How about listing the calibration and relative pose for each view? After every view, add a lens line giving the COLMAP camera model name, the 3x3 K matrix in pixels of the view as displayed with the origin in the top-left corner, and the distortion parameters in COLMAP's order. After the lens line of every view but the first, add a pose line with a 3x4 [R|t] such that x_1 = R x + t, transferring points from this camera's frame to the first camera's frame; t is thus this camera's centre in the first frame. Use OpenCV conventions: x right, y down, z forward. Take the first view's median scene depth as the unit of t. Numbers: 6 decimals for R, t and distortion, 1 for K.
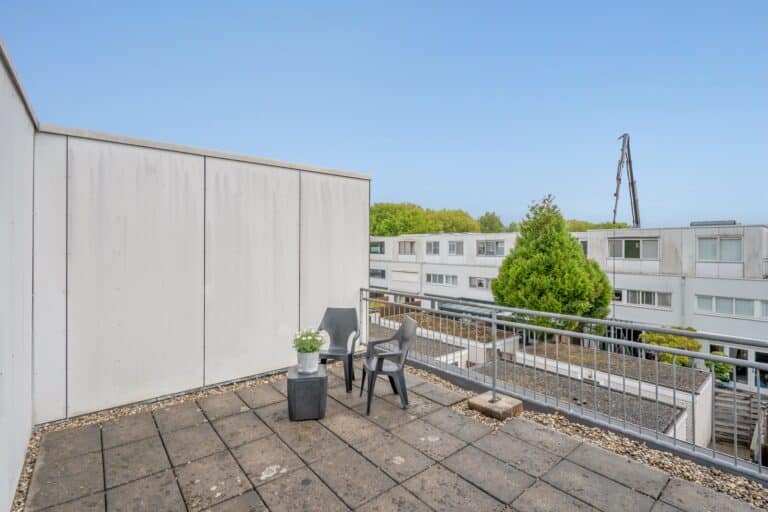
lens RADIAL K [[356.4, 0, 383.5], [0, 356.4, 250.1], [0, 0, 1]] dist [-0.017282, 0.000255]
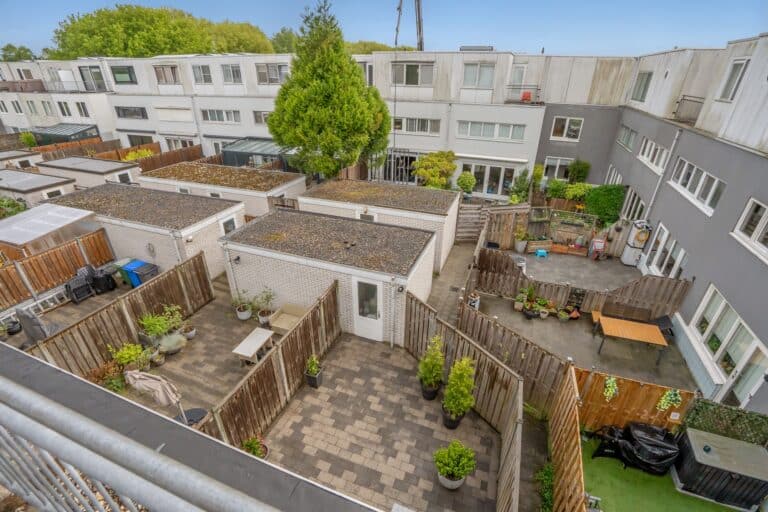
lens RADIAL K [[347.2, 0, 384.0], [0, 347.2, 256.0], [0, 0, 1]] dist [-0.031707, 0.000657]
pose [[0.870043, -0.227459, 0.437364, 0.105370], [-0.001261, 0.886162, 0.463374, 0.000408], [-0.492974, -0.403707, 0.770712, 0.092628]]
